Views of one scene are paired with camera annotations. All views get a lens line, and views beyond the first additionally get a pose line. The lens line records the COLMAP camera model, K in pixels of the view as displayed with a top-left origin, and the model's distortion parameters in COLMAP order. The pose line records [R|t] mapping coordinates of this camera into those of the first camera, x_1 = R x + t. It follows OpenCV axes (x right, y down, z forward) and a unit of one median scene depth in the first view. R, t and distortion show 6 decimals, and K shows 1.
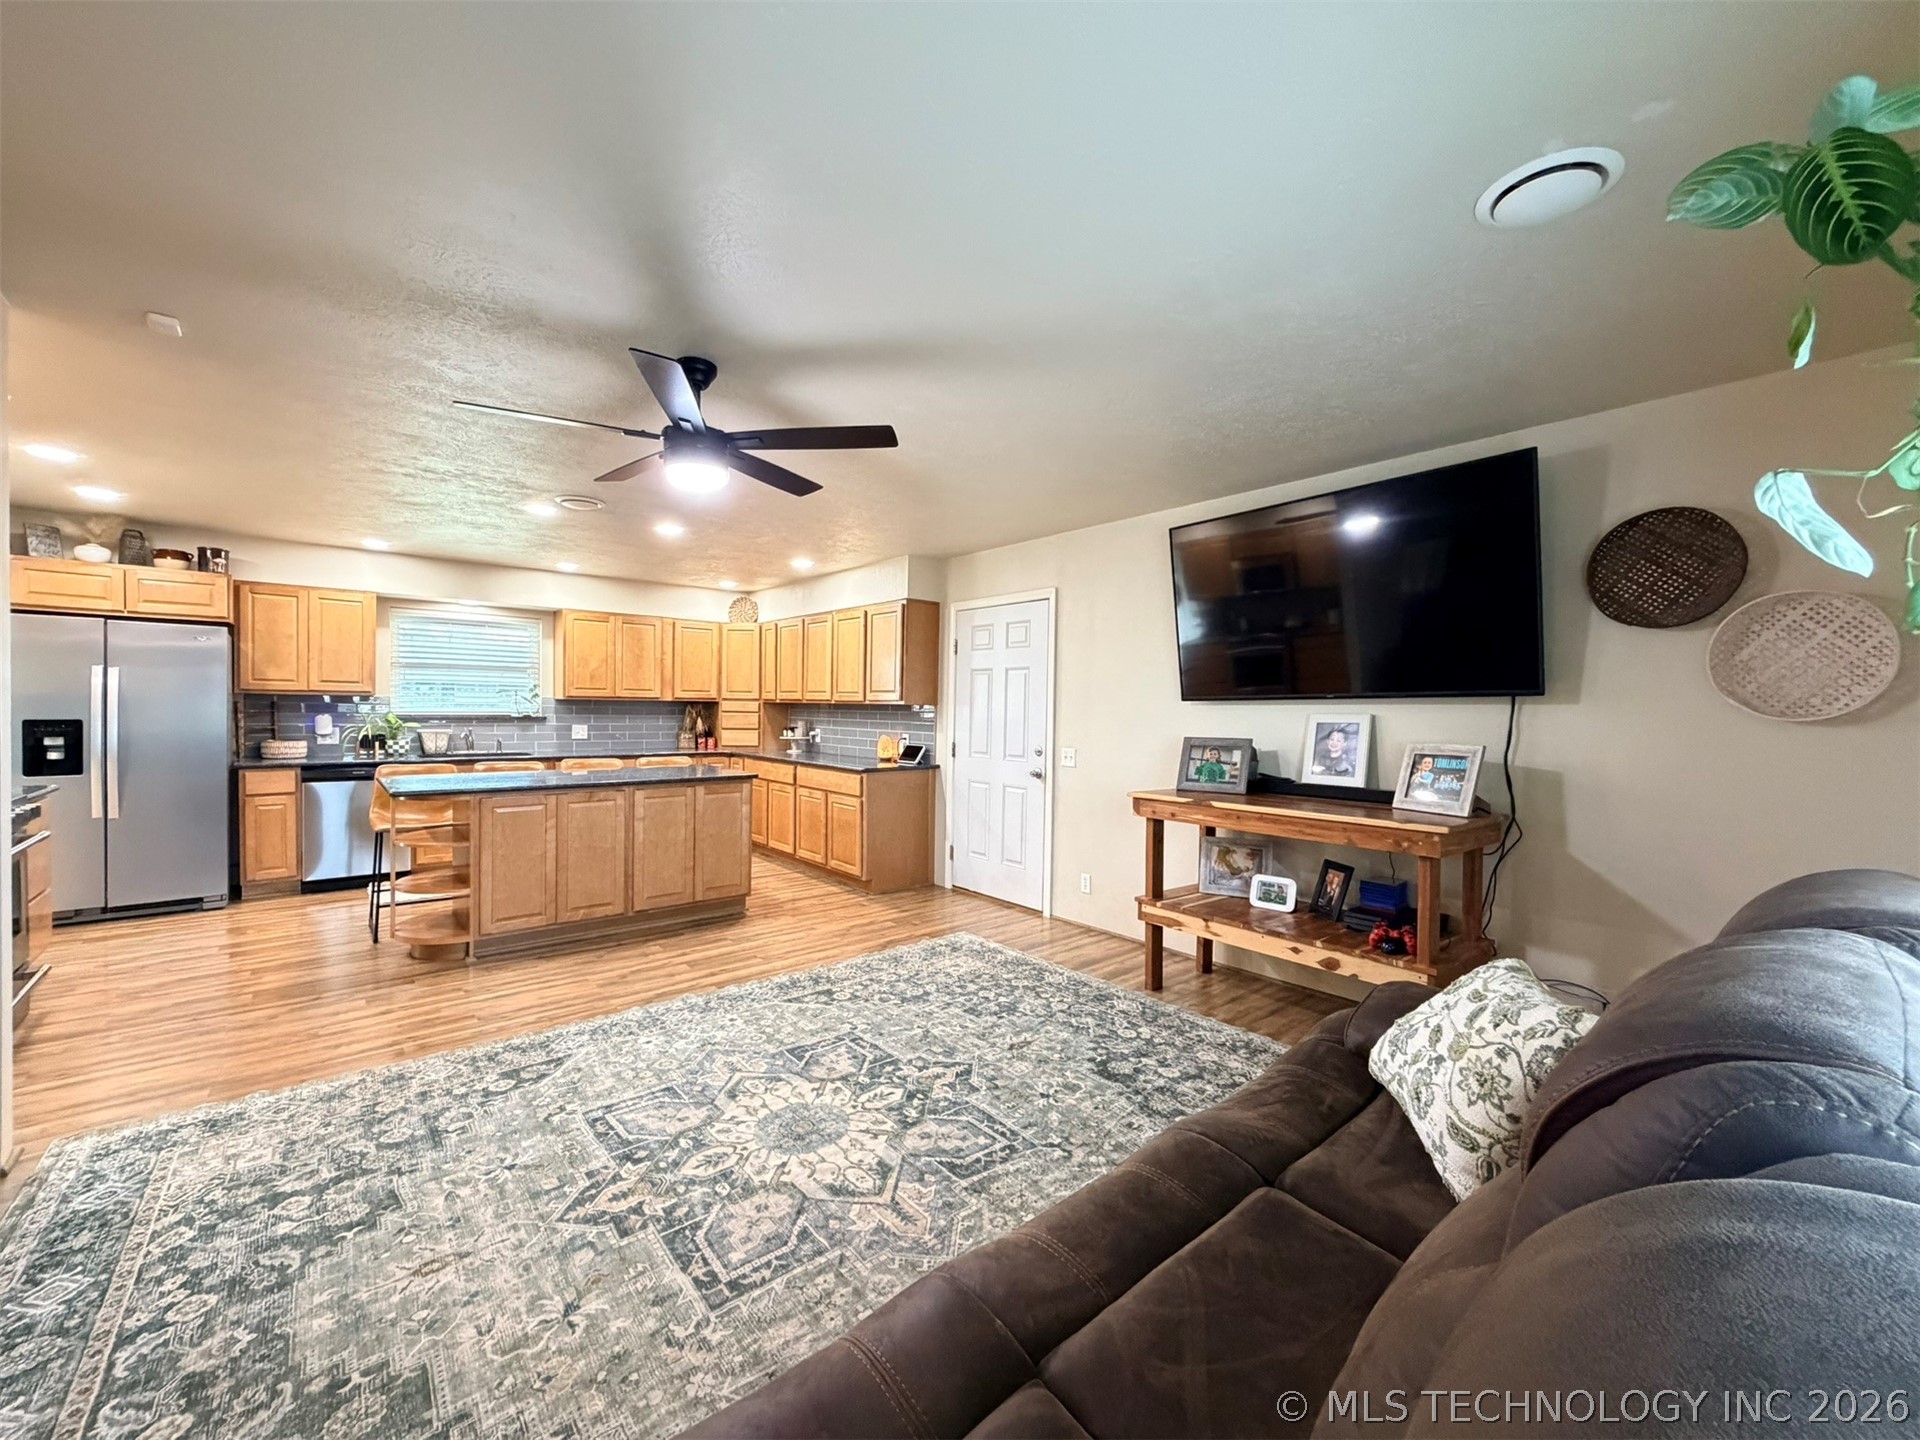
lens RADIAL K [[763.7, 0, 955.5], [0, 763.7, 724.1], [0, 0, 1]] dist [-0.000777, 0.000560]
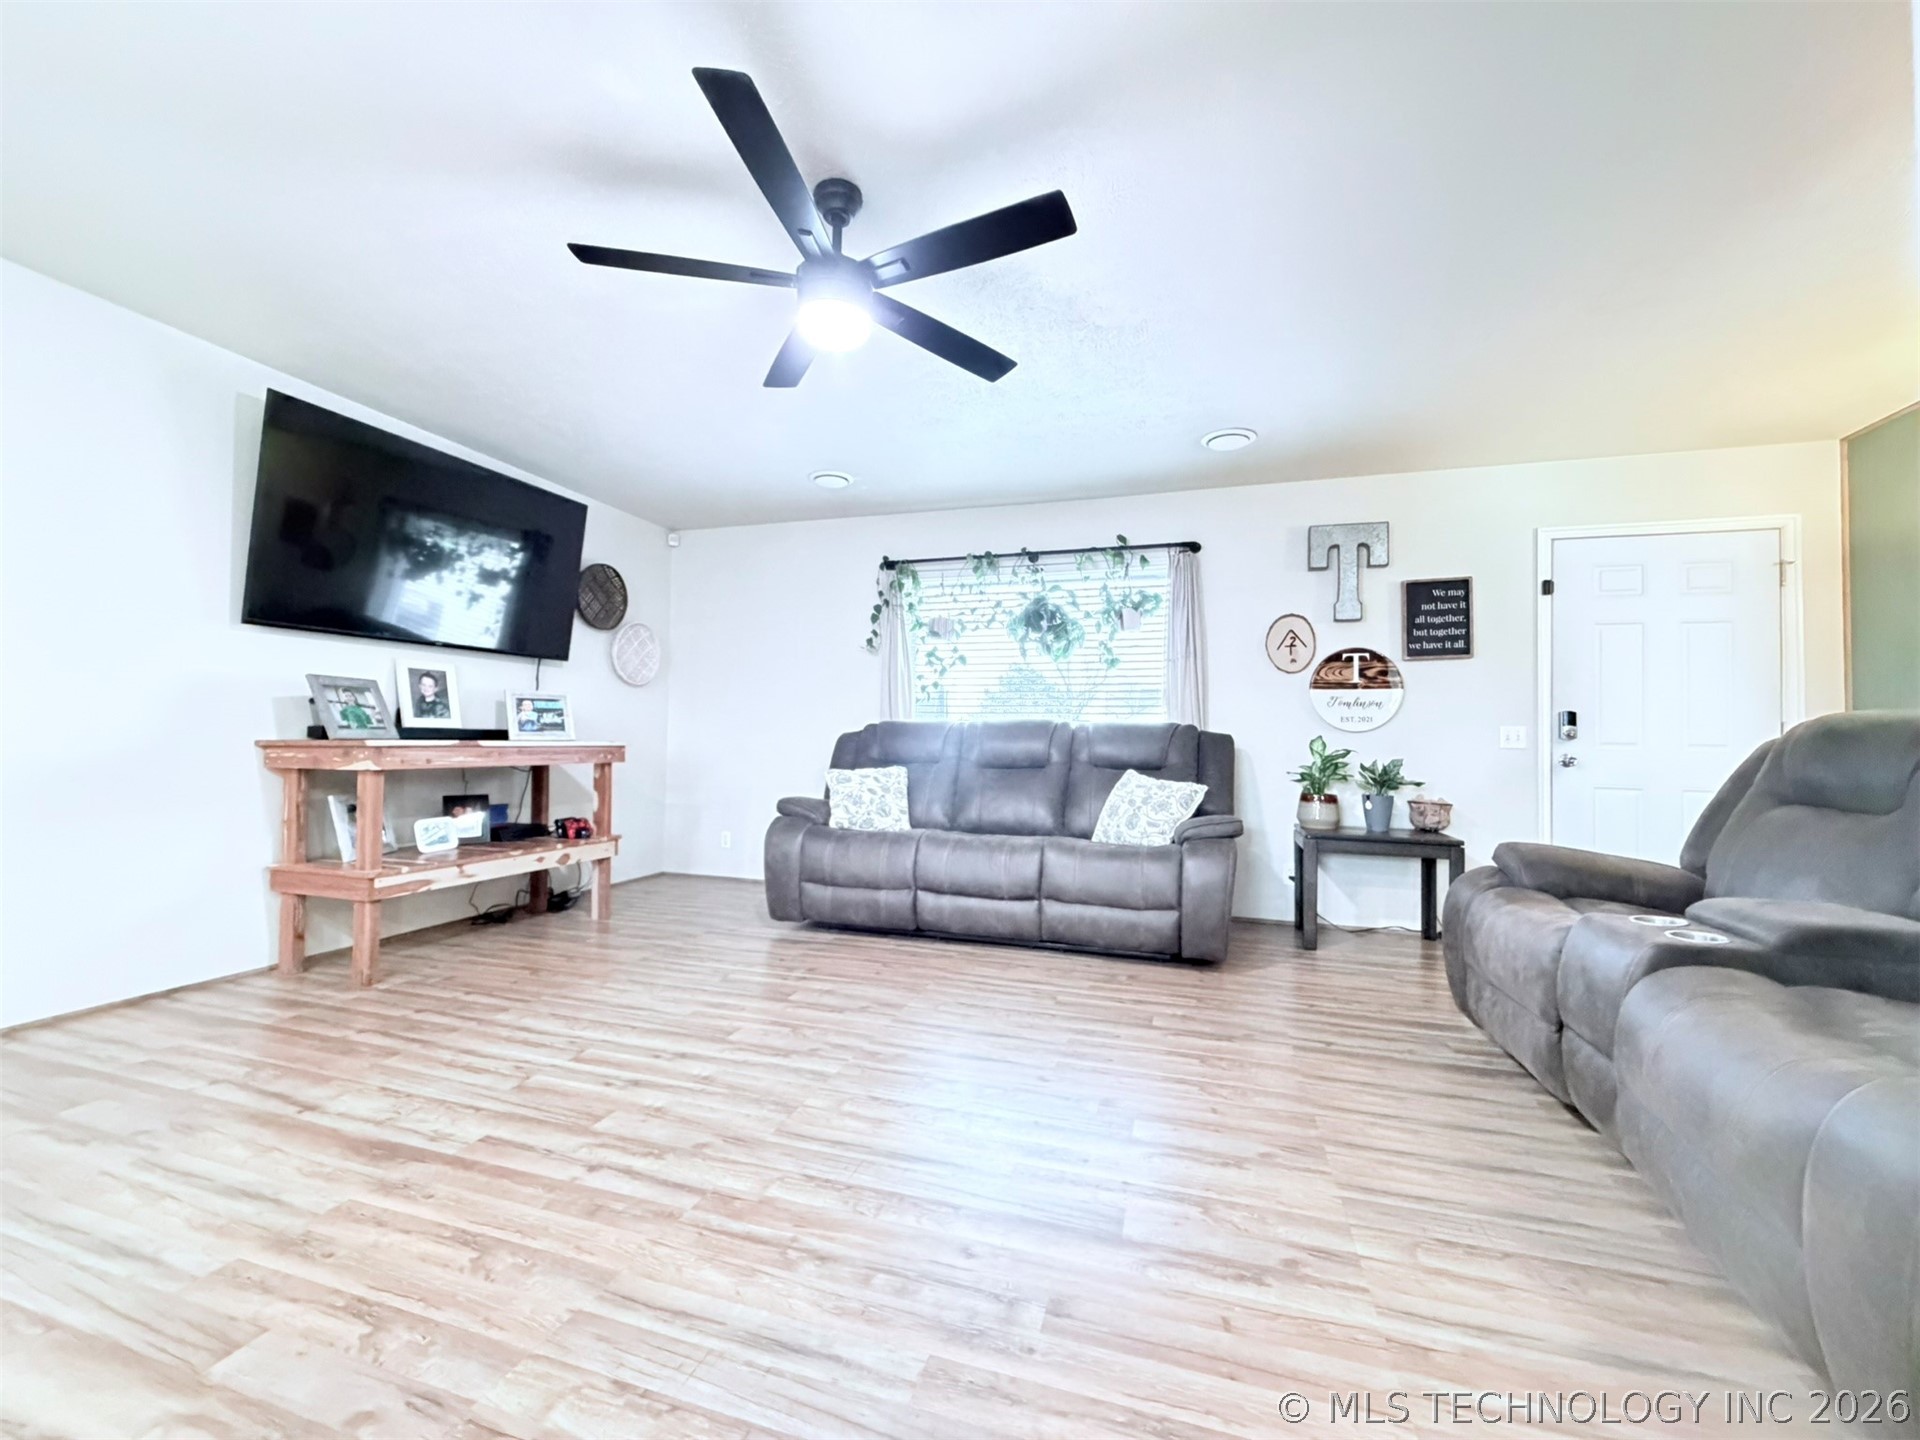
lens RADIAL K [[763.7, 0, 954.0], [0, 763.7, 722.6], [0, 0, 1]] dist [-0.000777, 0.000560]
pose [[-0.534152, 0.001216, 0.845388, -0.733605], [-0.005512, 0.999973, -0.004921, 0.069042], [-0.845370, -0.007288, -0.534131, 0.884628]]
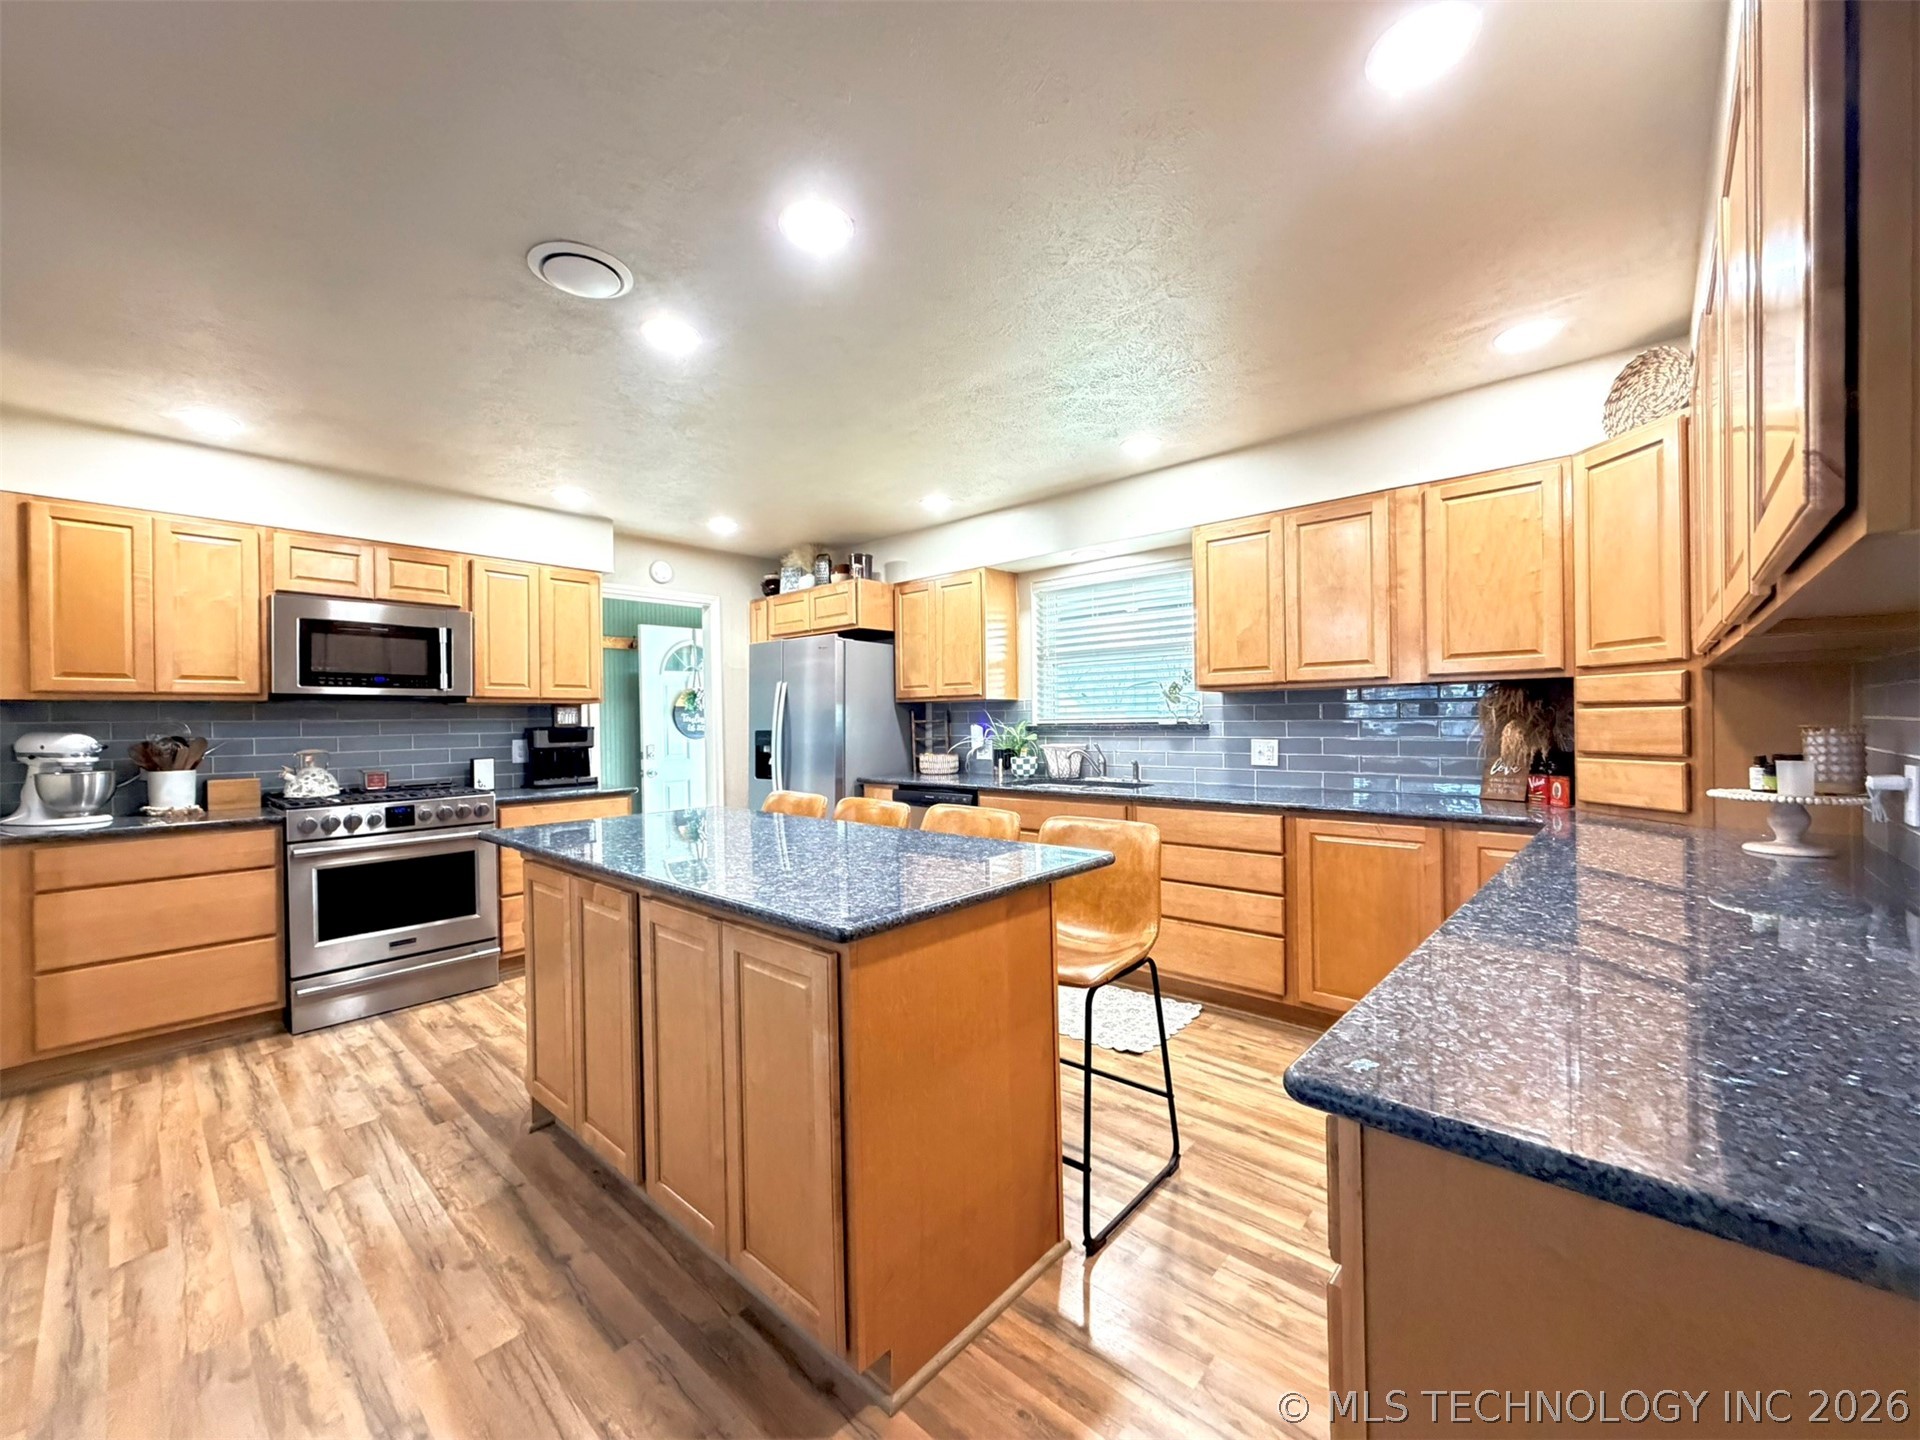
lens RADIAL K [[763.7, 0, 956.1], [0, 763.7, 724.6], [0, 0, 1]] dist [-0.000777, 0.000560]
pose [[0.131417, -0.011499, -0.991260, 0.011052], [-0.005385, 0.999910, -0.012314, -0.002603], [0.991313, 0.006956, 0.131343, 1.311570]]
